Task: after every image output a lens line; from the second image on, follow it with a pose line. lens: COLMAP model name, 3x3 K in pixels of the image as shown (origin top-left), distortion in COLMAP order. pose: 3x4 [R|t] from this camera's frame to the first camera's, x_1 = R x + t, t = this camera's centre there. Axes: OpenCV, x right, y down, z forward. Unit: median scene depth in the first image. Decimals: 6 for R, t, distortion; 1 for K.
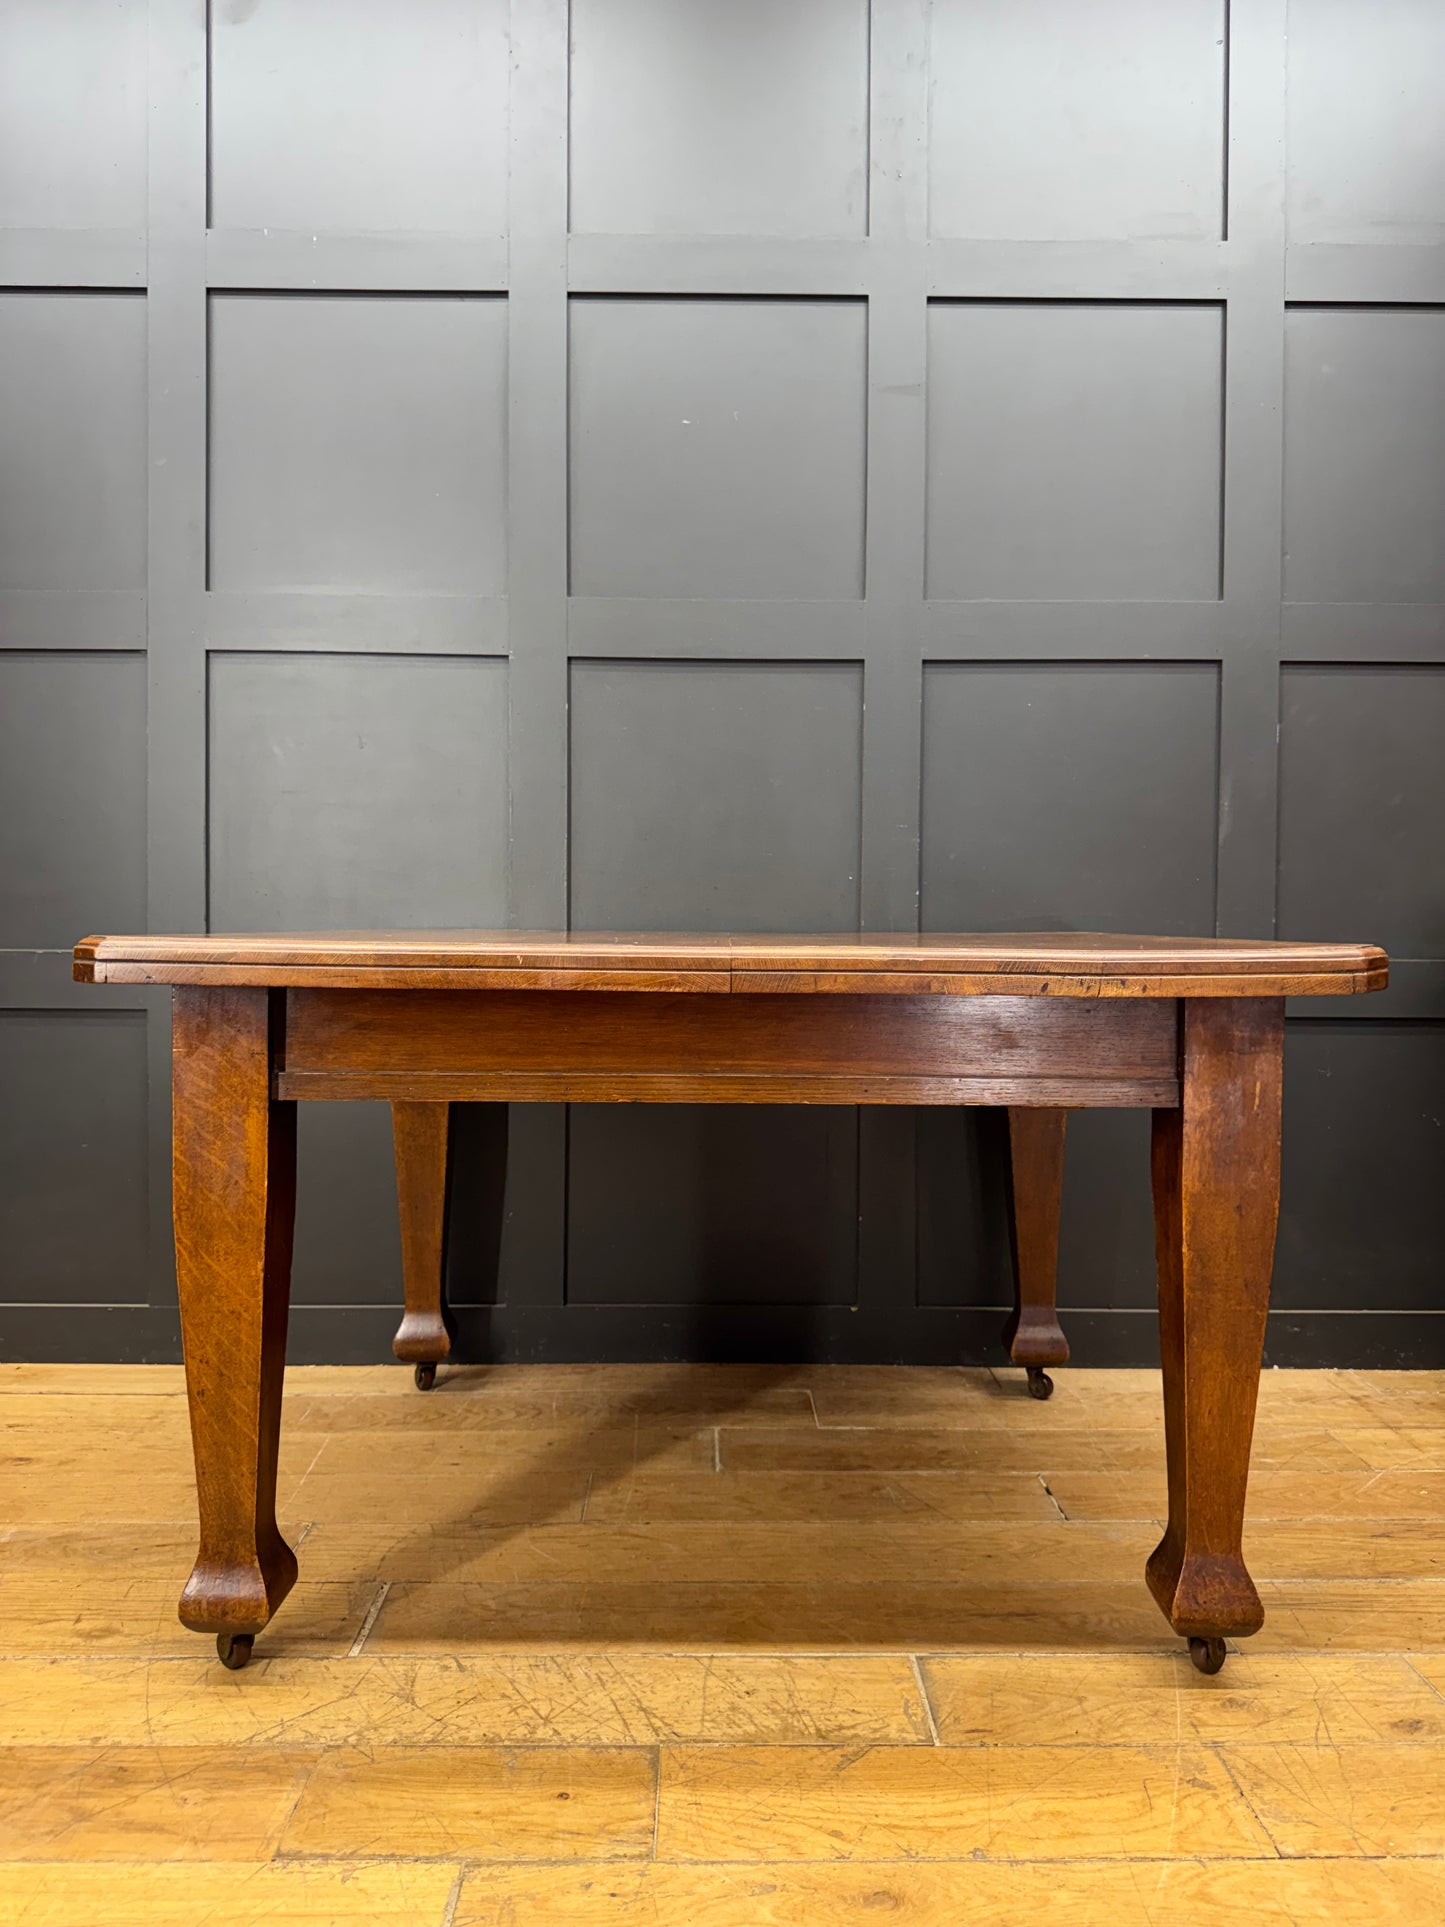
lens RADIAL K [[1439.4, 0, 729.0], [0, 1439.4, 955.7], [0, 0, 1]] dist [-0.011166, 0.010537]
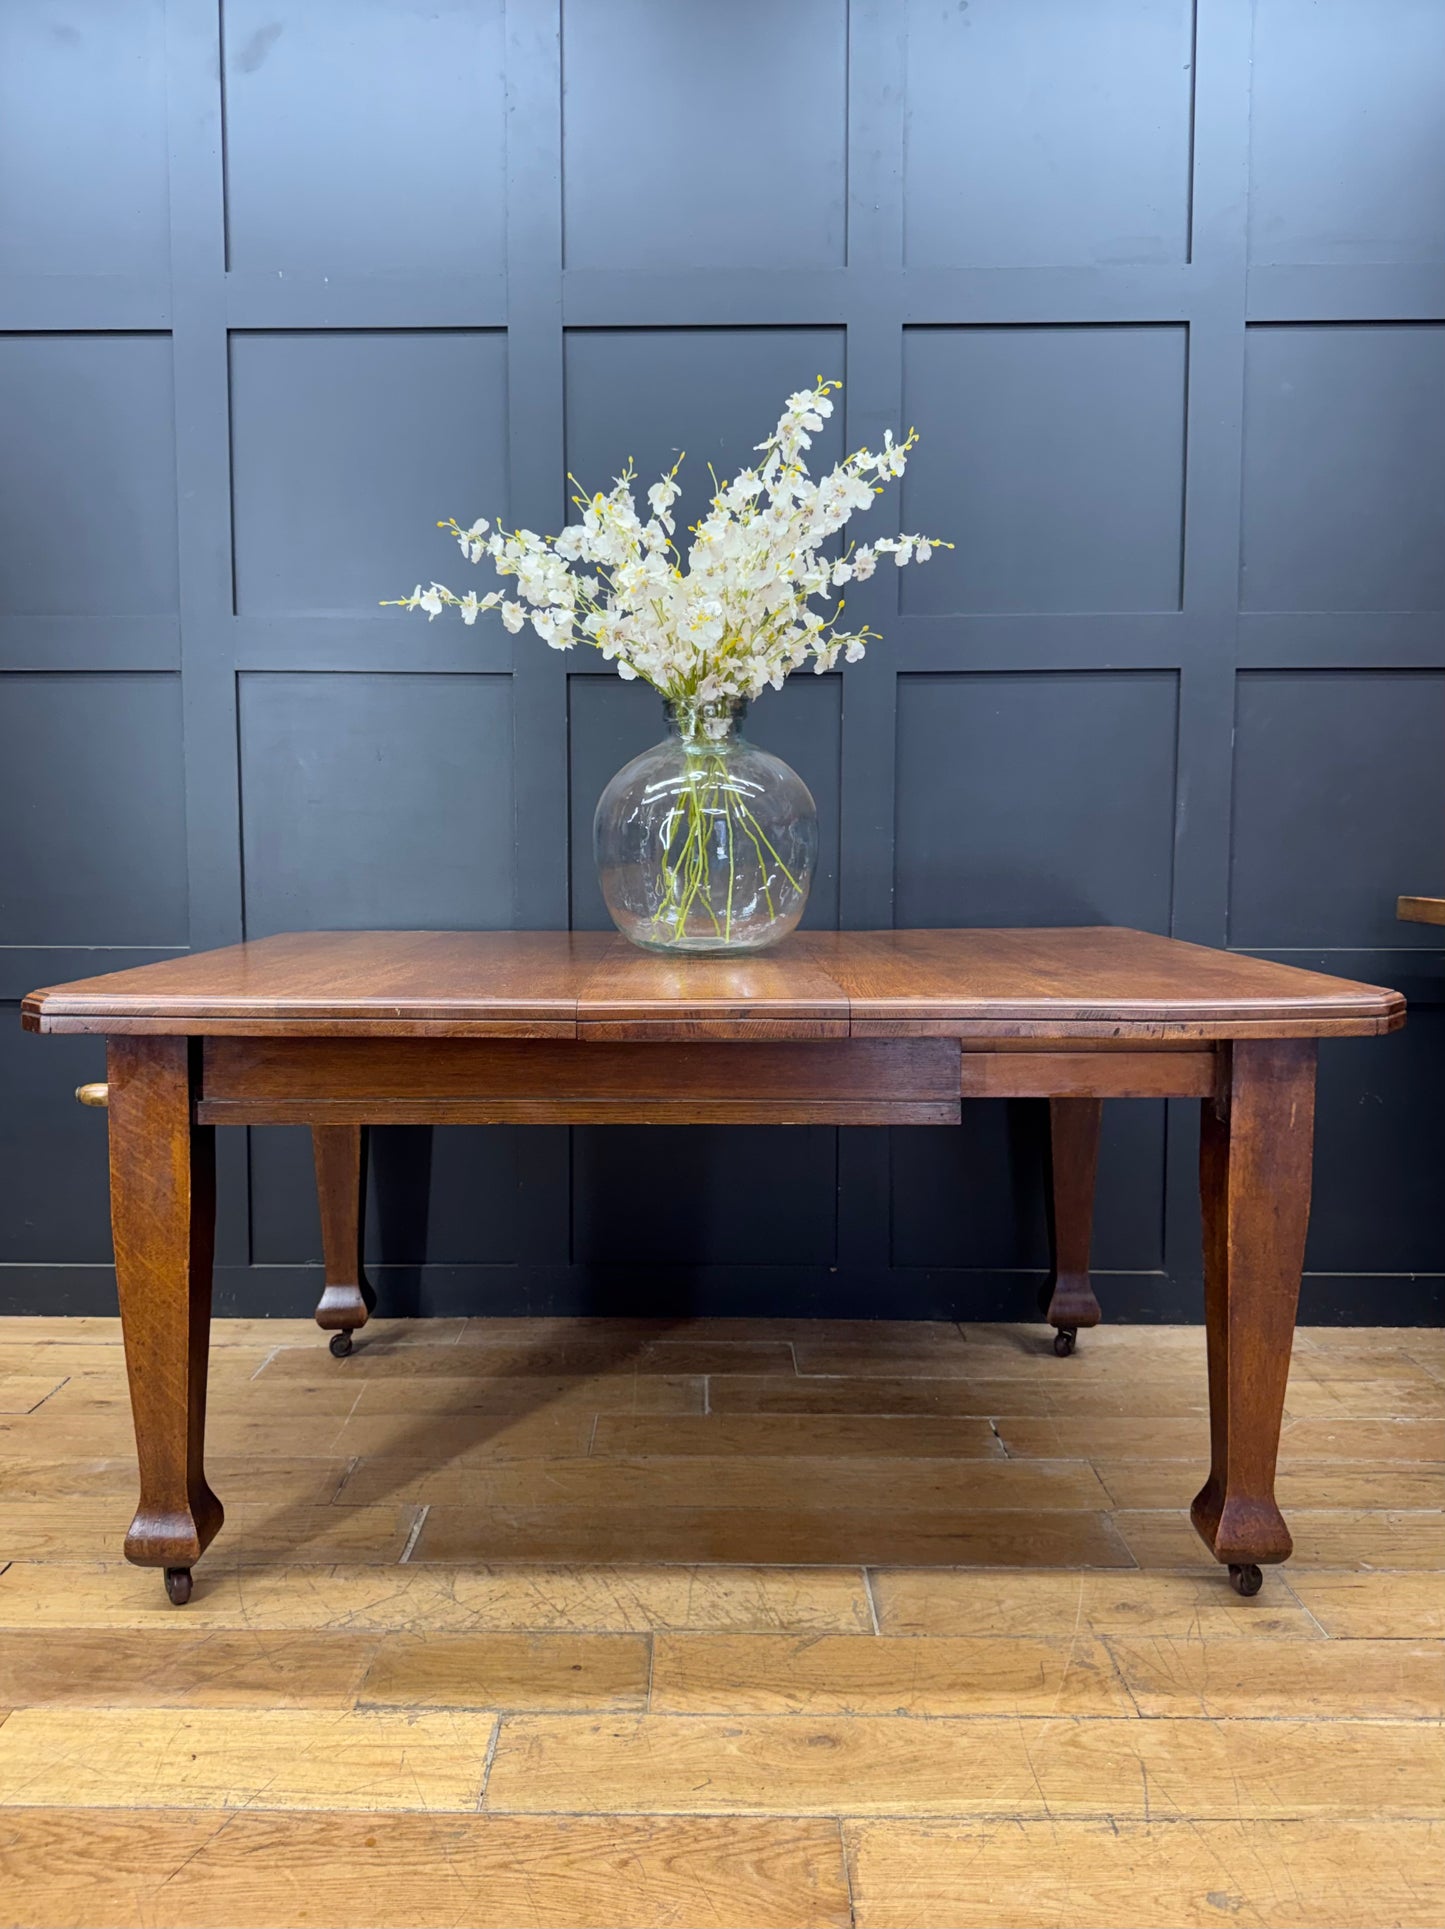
lens RADIAL K [[1538.6, 0, 688.1], [0, 1538.6, 956.1], [0, 0, 1]] dist [0.036321, -0.059458]
pose [[0.999442, -0.004608, -0.033093, 0.024257], [0.006479, 0.998373, 0.056648, -0.093215], [0.032778, -0.056831, 0.997846, -0.254621]]
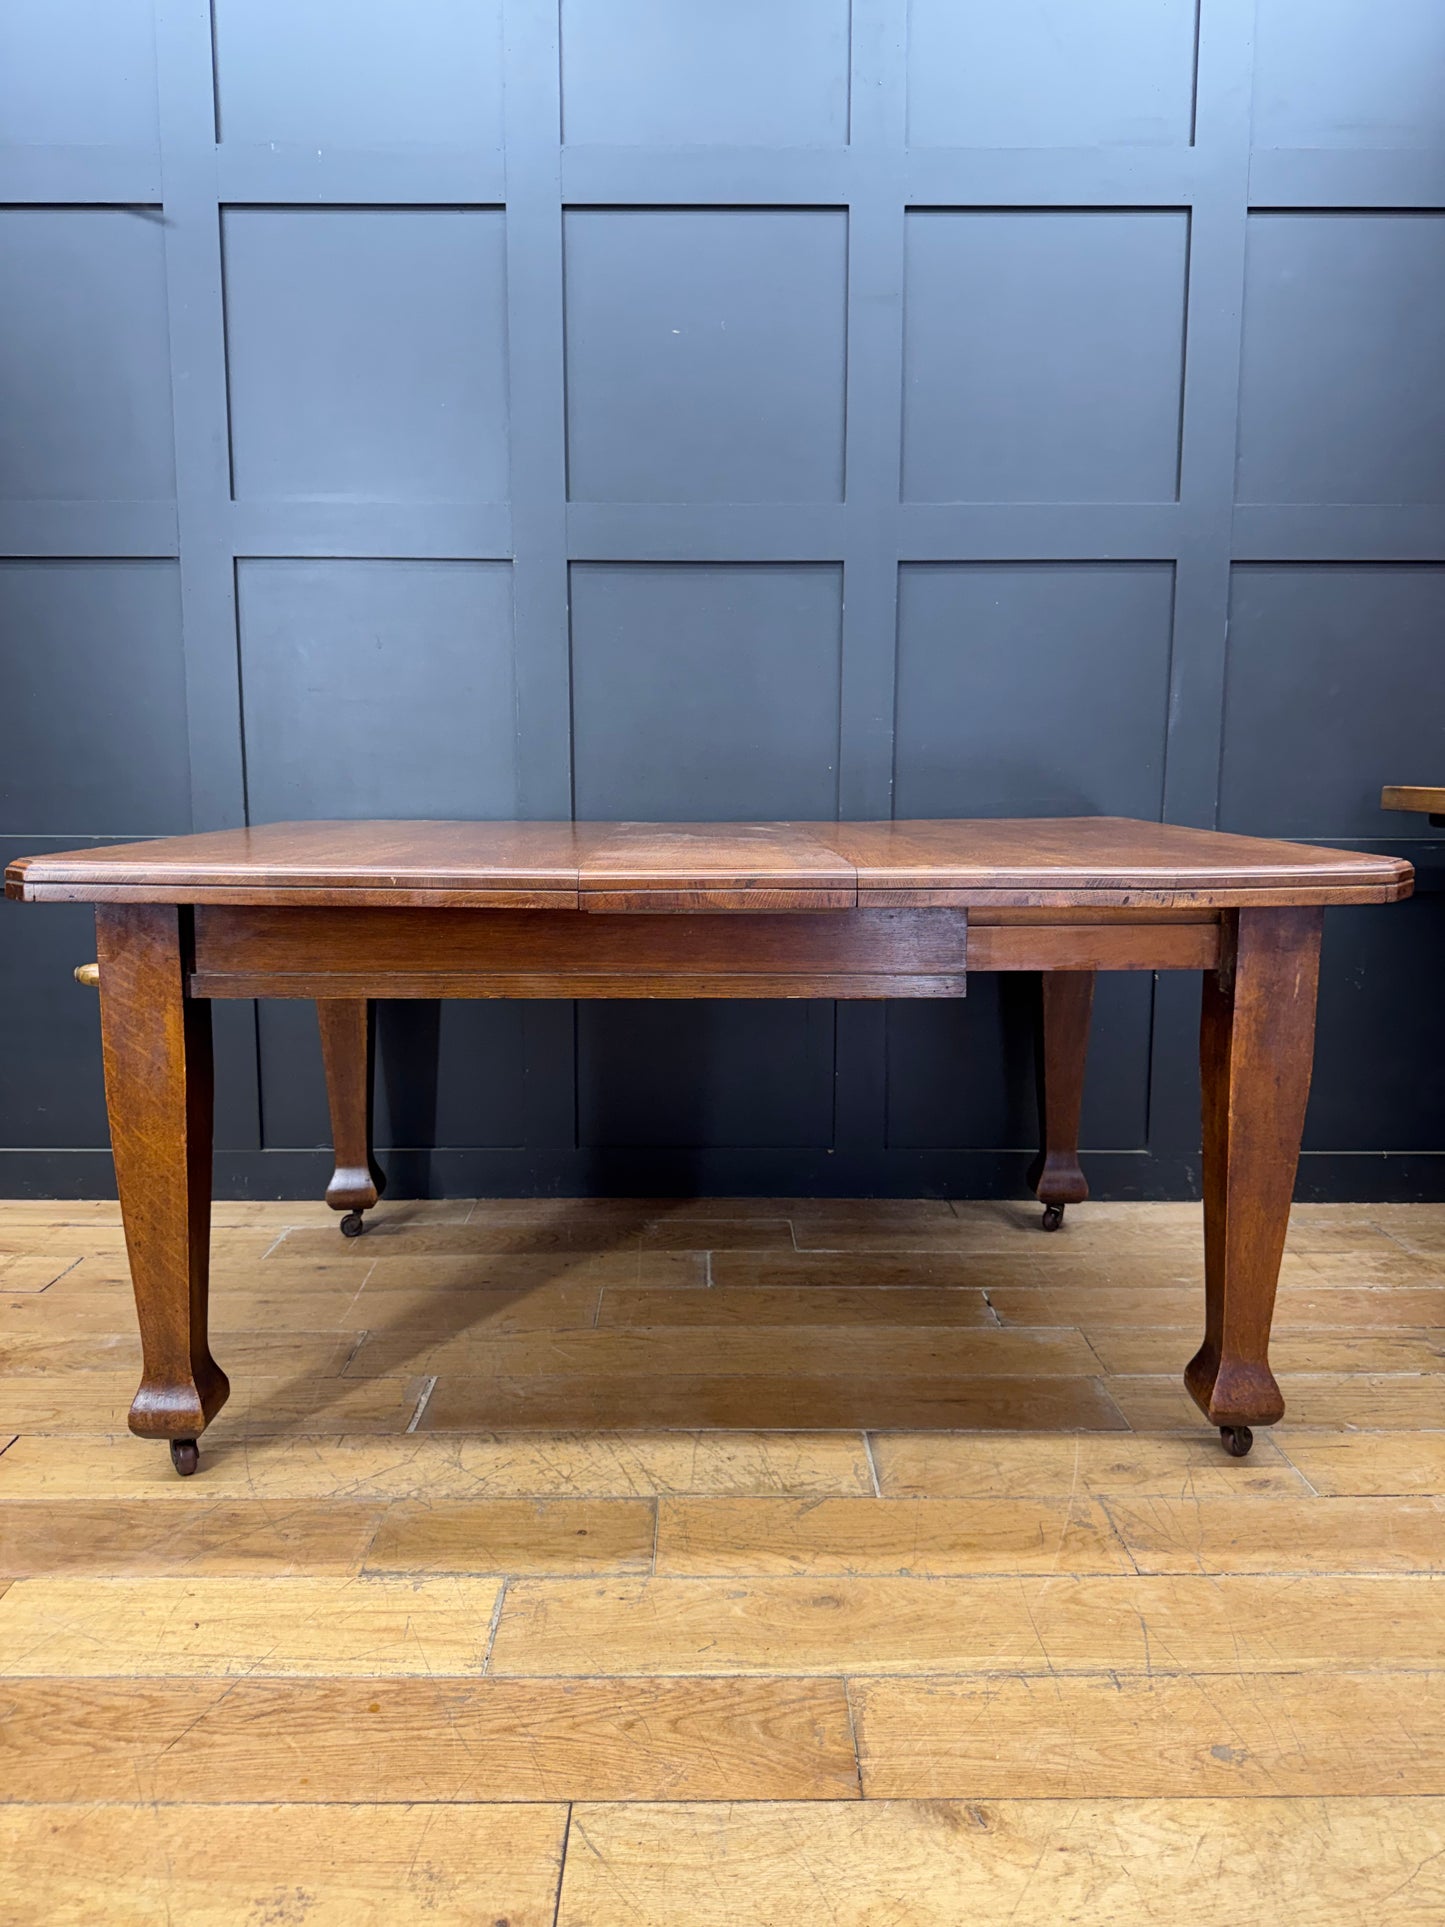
lens RADIAL K [[1430.6, 0, 722.5], [0, 1430.6, 963.5], [0, 0, 1]] dist [0.059773, -0.108354]
pose [[0.999958, -0.003985, -0.008217, 0.017307], [0.004923, 0.993061, 0.117501, -0.053000], [0.007692, -0.117537, 0.993039, -0.167621]]
